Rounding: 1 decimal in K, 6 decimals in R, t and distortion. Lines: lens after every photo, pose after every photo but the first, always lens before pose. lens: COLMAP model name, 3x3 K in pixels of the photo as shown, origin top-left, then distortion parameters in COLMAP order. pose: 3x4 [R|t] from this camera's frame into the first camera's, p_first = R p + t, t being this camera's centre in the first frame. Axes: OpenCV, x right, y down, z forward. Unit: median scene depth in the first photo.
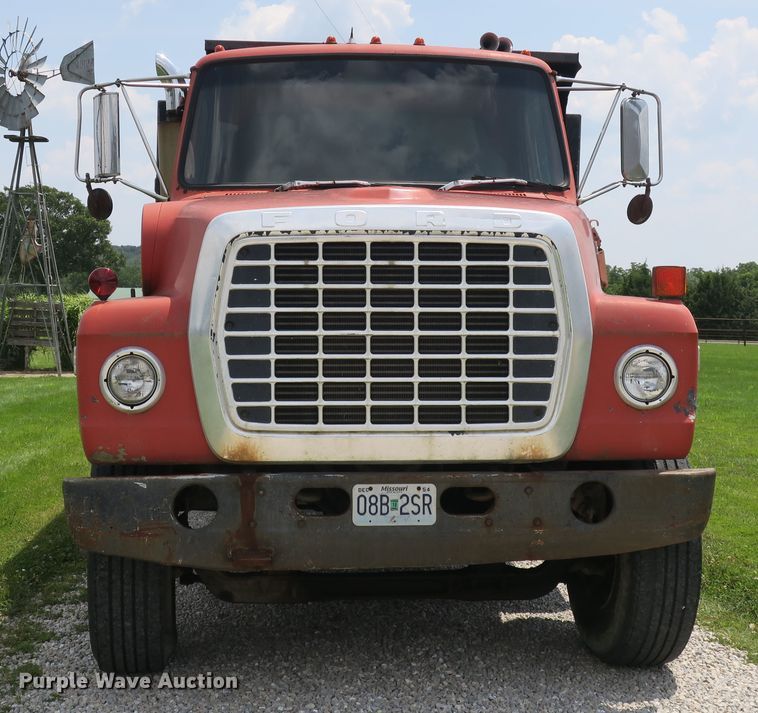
lens RADIAL K [[1398.3, 0, 369.5], [0, 1398.3, 324.4], [0, 0, 1]] dist [0.007986, 0.000000]
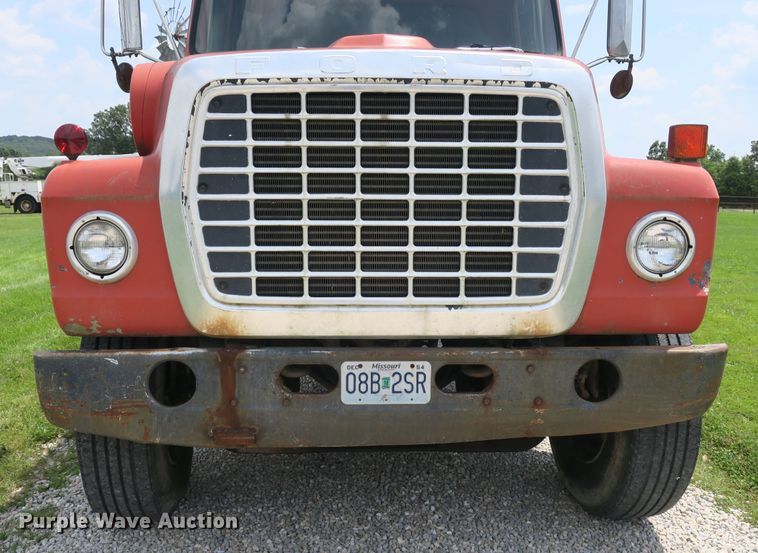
lens RADIAL K [[680.0, 0, 380.5], [0, 680.0, 294.7], [0, 0, 1]] dist [-0.000085, -0.004756]
pose [[0.999642, 0.008501, -0.025371, 0.025172], [-0.004774, 0.989640, 0.143495, 0.005606], [0.026328, -0.143323, 0.989326, 0.556741]]
